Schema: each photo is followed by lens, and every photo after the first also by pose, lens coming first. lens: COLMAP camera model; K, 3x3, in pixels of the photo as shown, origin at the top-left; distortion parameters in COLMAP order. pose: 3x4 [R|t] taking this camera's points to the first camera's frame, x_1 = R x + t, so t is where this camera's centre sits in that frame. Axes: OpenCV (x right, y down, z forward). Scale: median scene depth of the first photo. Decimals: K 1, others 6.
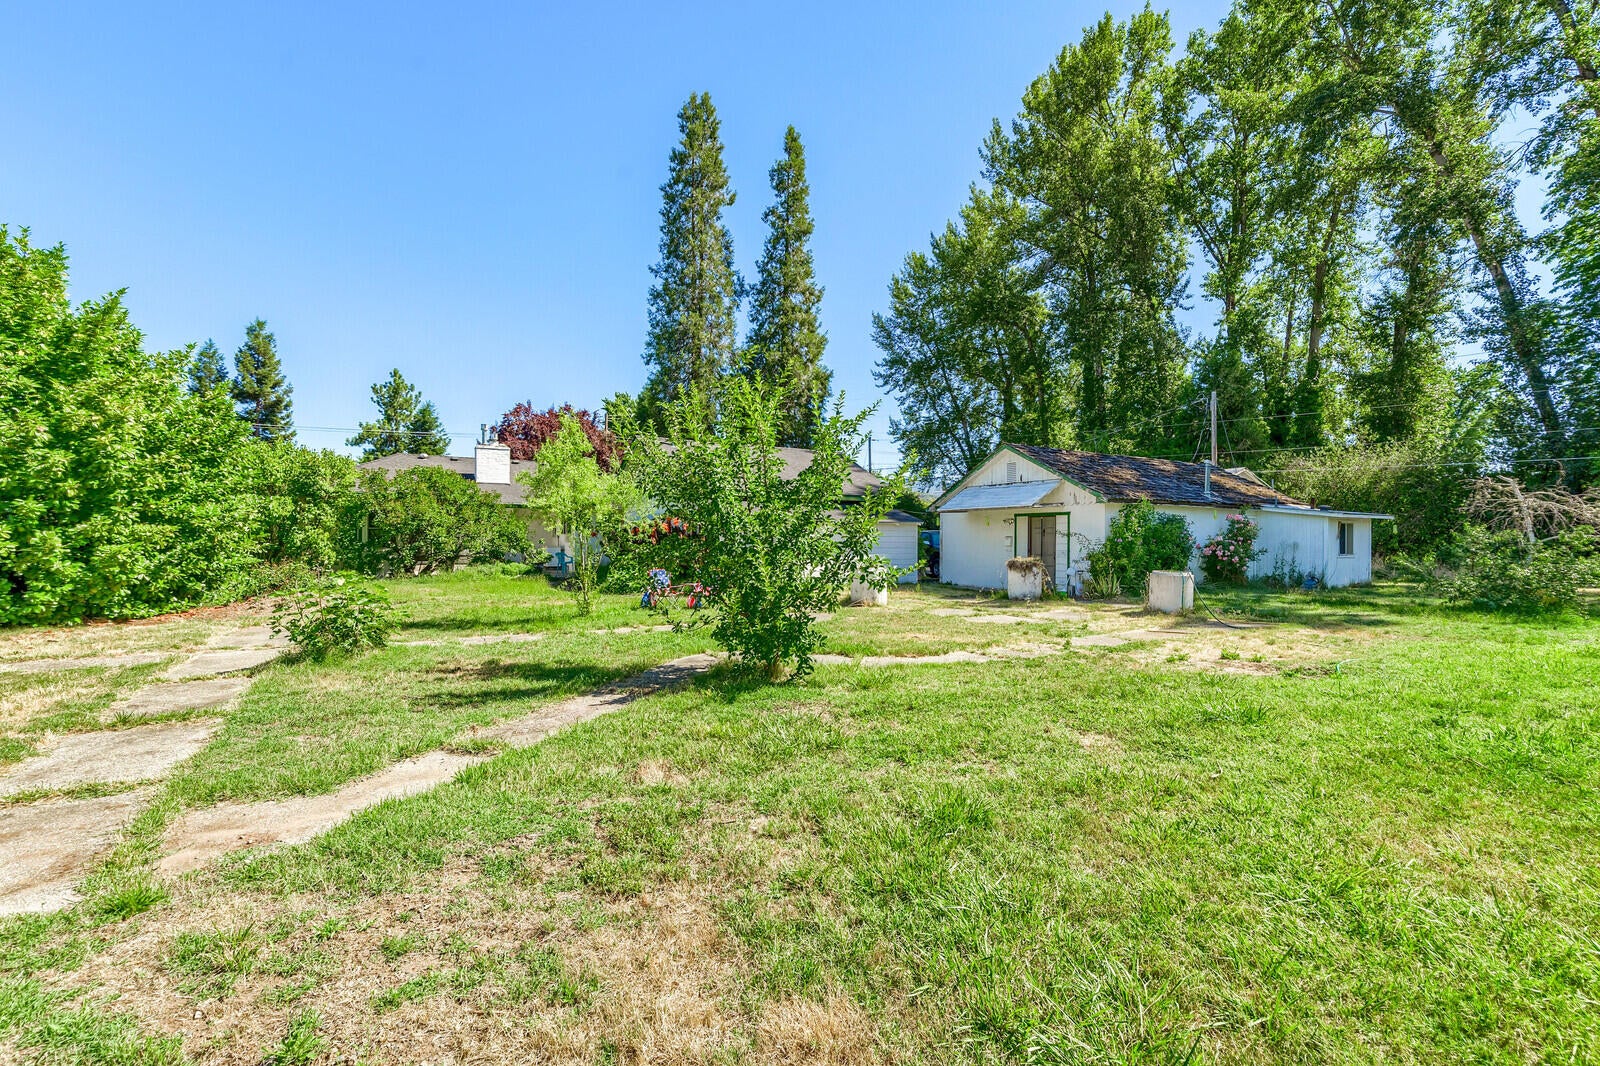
lens RADIAL K [[708.8, 0, 800.3], [0, 708.8, 523.3], [0, 0, 1]] dist [0.001519, 0.000075]
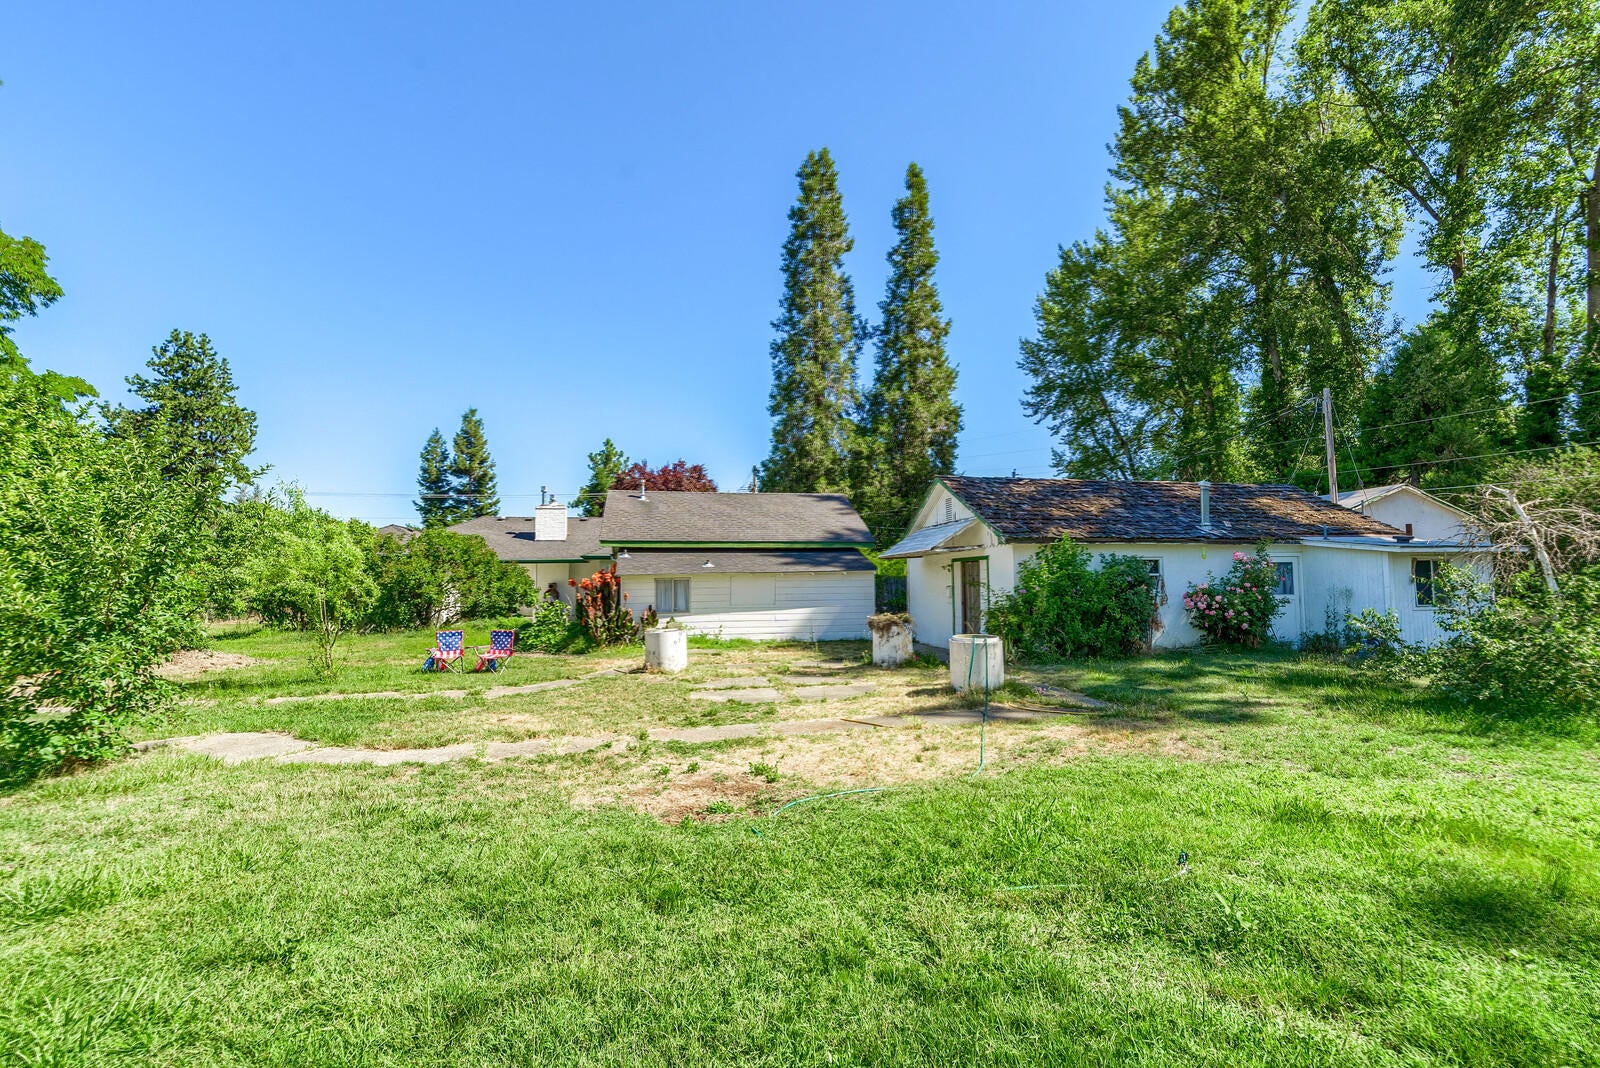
lens RADIAL K [[708.8, 0, 800.3], [0, 708.8, 524.3], [0, 0, 1]] dist [0.001519, 0.000075]
pose [[0.949797, -0.042874, -0.309914, 0.128707], [0.024248, 0.997674, -0.063707, -0.001710], [0.311925, 0.052994, 0.948628, 0.048614]]
